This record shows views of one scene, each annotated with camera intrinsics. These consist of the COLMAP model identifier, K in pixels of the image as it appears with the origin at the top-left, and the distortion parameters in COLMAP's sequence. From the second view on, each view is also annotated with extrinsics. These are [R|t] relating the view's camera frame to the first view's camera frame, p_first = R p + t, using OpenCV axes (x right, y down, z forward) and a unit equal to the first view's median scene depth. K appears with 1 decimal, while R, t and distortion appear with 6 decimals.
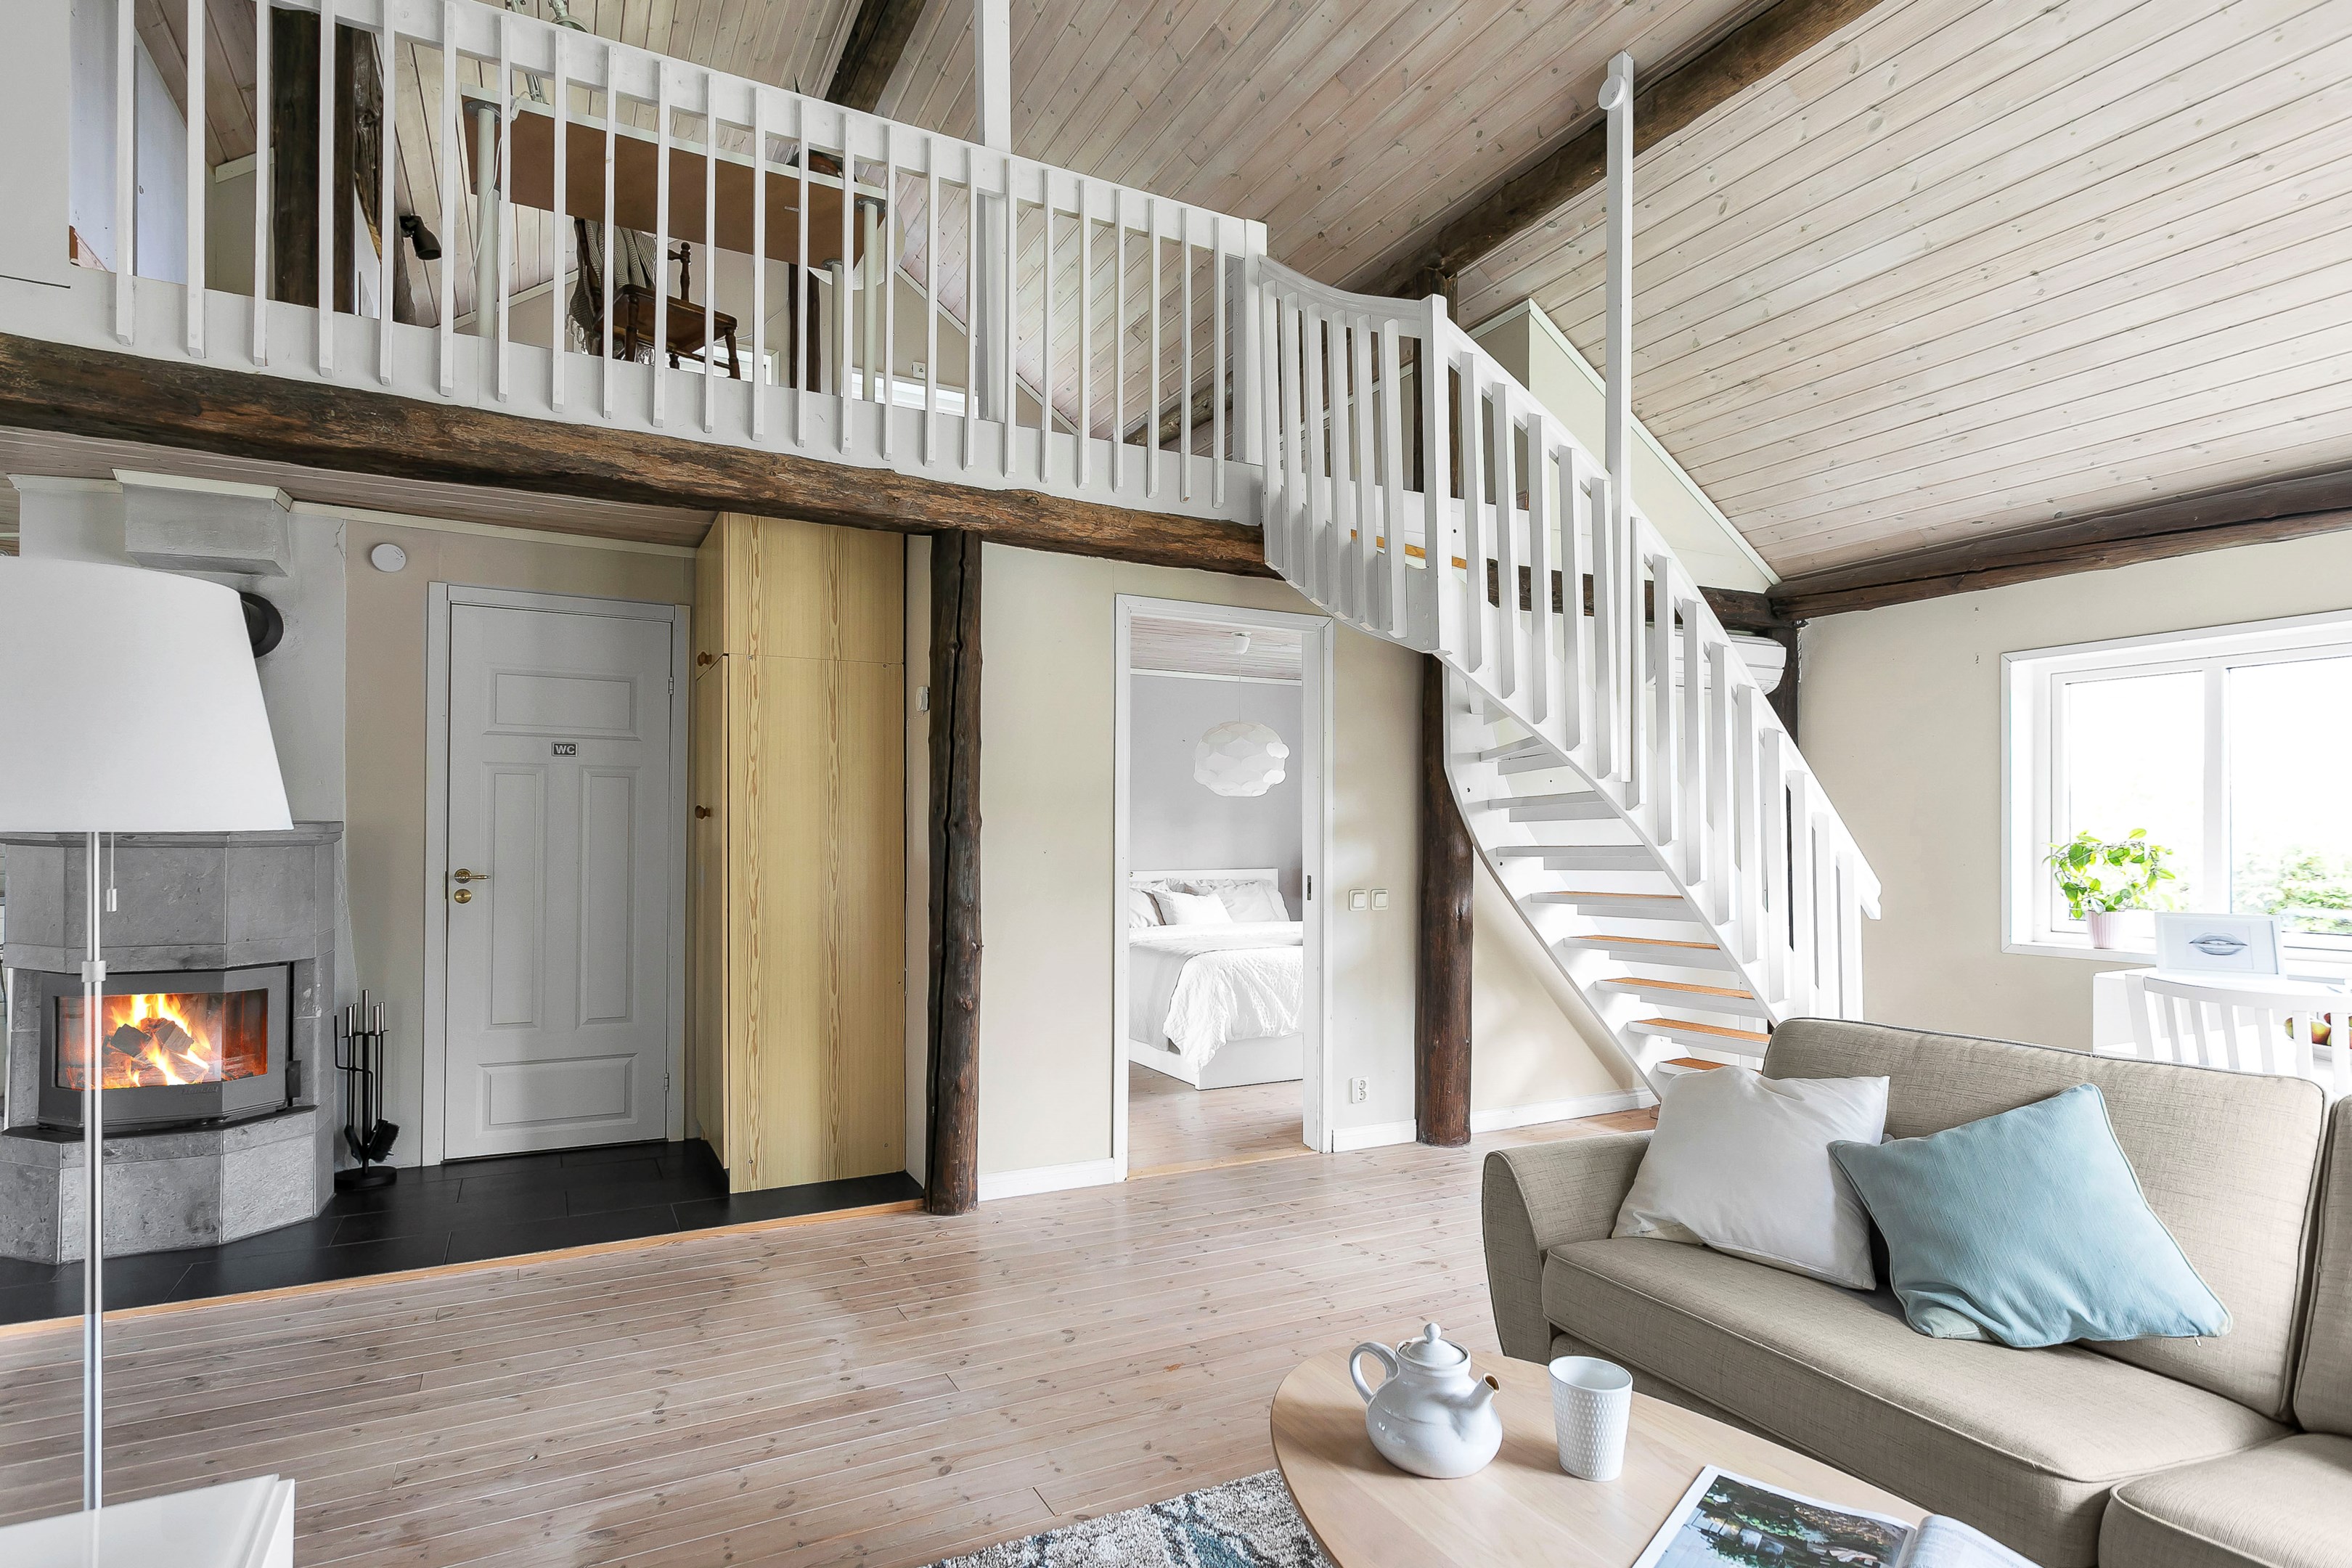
lens RADIAL K [[1213.1, 0, 1171.0], [0, 1213.1, 832.9], [0, 0, 1]] dist [0.002082, 0.000636]
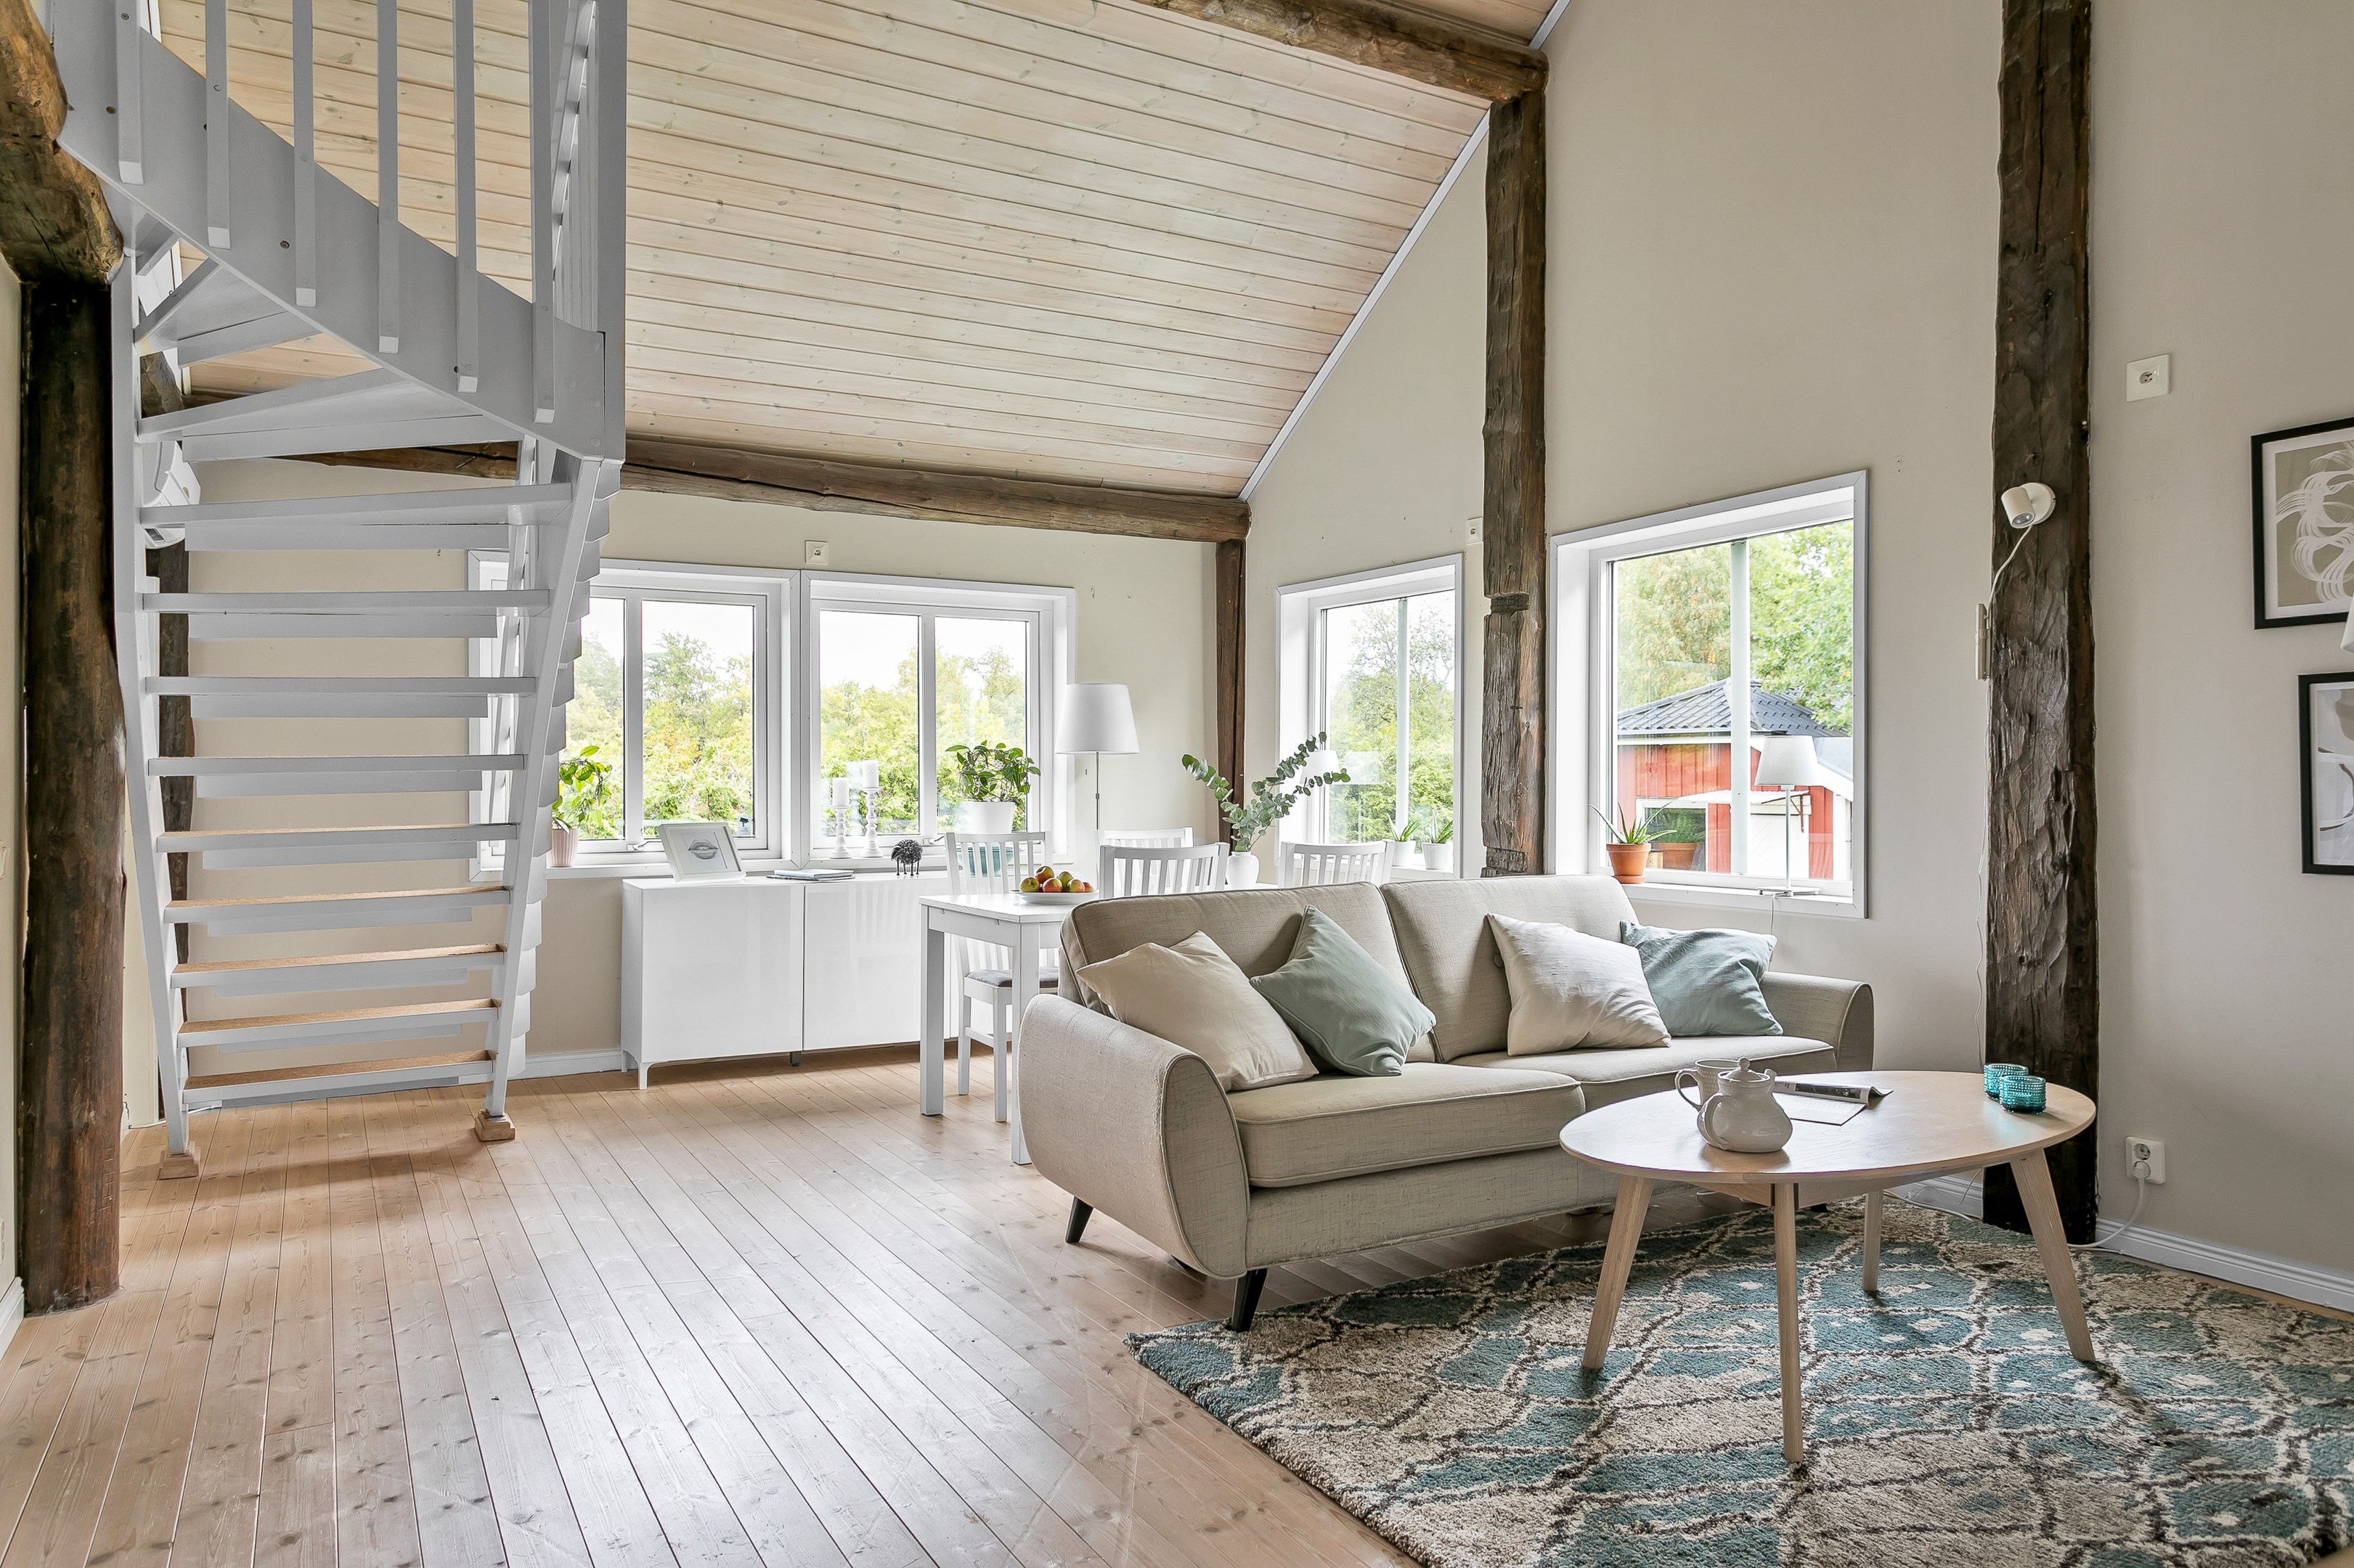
lens RADIAL K [[1531.0, 0, 1177.0], [0, 1531.0, 784.0], [0, 0, 1]] dist [-0.001663, 0.001621]
pose [[-0.033871, -0.006820, 0.999403, -0.503579], [0.000914, 0.999976, 0.006855, 0.019562], [-0.999426, 0.001145, -0.033864, 0.548927]]
